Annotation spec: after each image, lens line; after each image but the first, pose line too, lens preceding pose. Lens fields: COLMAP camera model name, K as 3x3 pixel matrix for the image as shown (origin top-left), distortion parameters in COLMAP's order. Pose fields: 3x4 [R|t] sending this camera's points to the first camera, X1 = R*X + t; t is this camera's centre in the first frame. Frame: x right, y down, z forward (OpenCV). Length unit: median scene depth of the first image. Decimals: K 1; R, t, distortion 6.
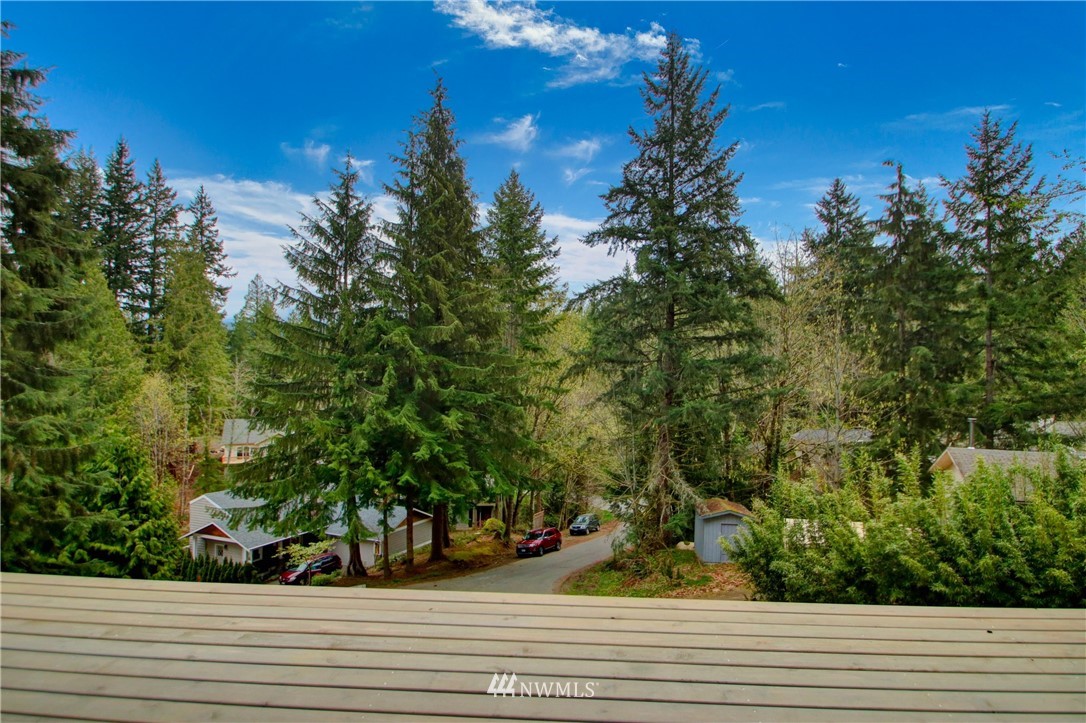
lens RADIAL K [[603.6, 0, 551.9], [0, 603.6, 373.1], [0, 0, 1]] dist [-0.007569, -0.008063]
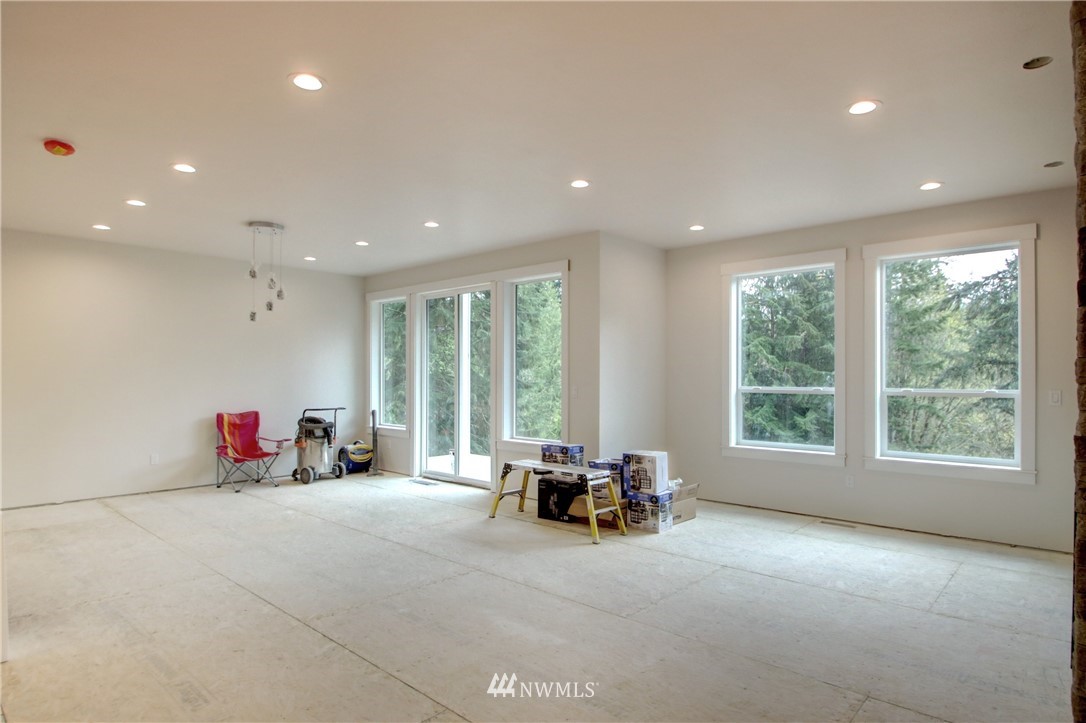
lens RADIAL K [[603.6, 0, 546.2], [0, 603.6, 367.8], [0, 0, 1]] dist [-0.007569, -0.008063]
pose [[0.781923, -0.014962, -0.623196, 0.174379], [0.014566, 0.999877, -0.005730, -0.023059], [0.623205, -0.004597, 0.782045, -0.176505]]
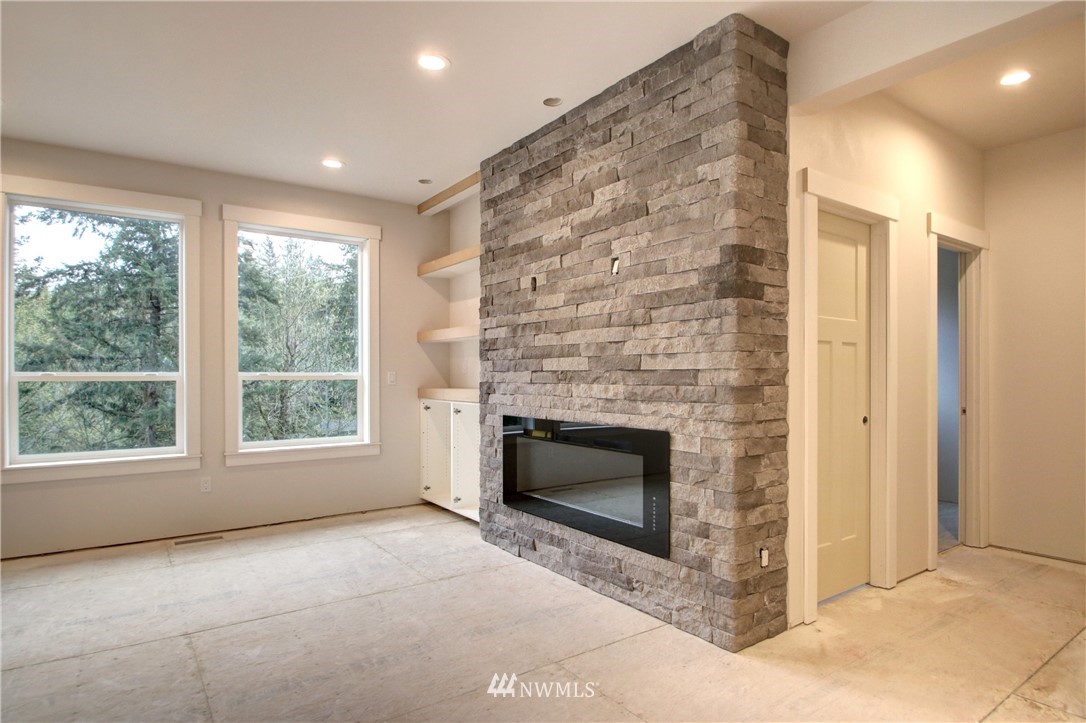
lens RADIAL K [[603.6, 0, 554.7], [0, 603.6, 375.1], [0, 0, 1]] dist [-0.007569, -0.008063]
pose [[0.772445, -0.010766, 0.634990, 0.103086], [-0.003155, 0.999779, 0.020788, -0.019376], [-0.635074, -0.018061, 0.772240, -0.148256]]
